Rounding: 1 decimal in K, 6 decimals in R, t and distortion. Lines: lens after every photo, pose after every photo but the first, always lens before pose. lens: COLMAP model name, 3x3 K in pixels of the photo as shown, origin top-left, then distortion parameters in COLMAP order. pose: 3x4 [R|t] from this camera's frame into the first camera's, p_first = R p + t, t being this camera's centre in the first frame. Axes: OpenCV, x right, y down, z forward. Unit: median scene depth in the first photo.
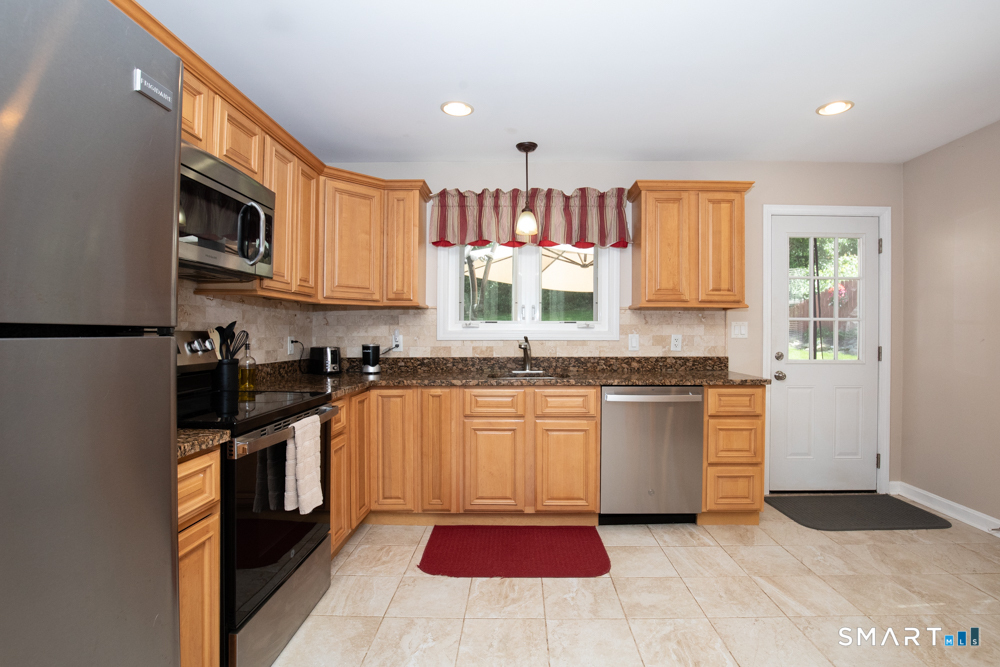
lens RADIAL K [[481.2, 0, 514.7], [0, 481.2, 332.7], [0, 0, 1]] dist [-0.029561, 0.000707]
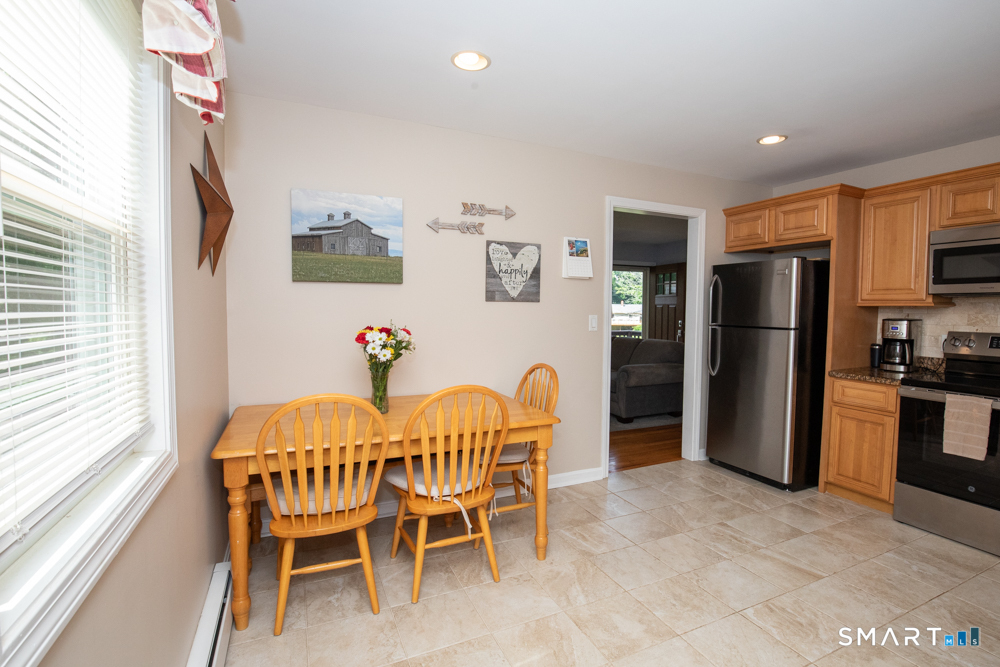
lens RADIAL K [[469.5, 0, 512.8], [0, 469.5, 332.6], [0, 0, 1]] dist [-0.035121, 0.006410]
pose [[-0.902871, 0.012401, -0.429733, 0.755817], [-0.009658, 0.998746, 0.049114, -0.036558], [0.429803, 0.048494, -0.901619, 0.885627]]
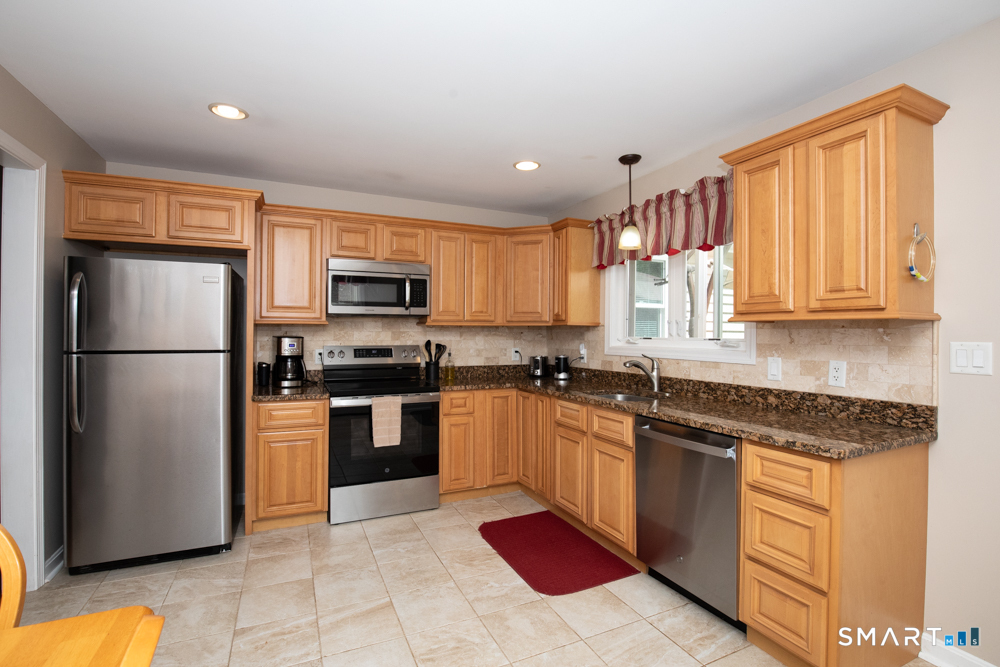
lens RADIAL K [[464.0, 0, 500.0], [0, 464.0, 333.5], [0, 0, 1]] dist [-0.028759, 0.000318]
pose [[0.423667, -0.000203, -0.905818, 0.718619], [-0.001852, 0.999998, -0.001091, -0.031828], [0.905816, 0.002139, 0.423666, 0.348522]]
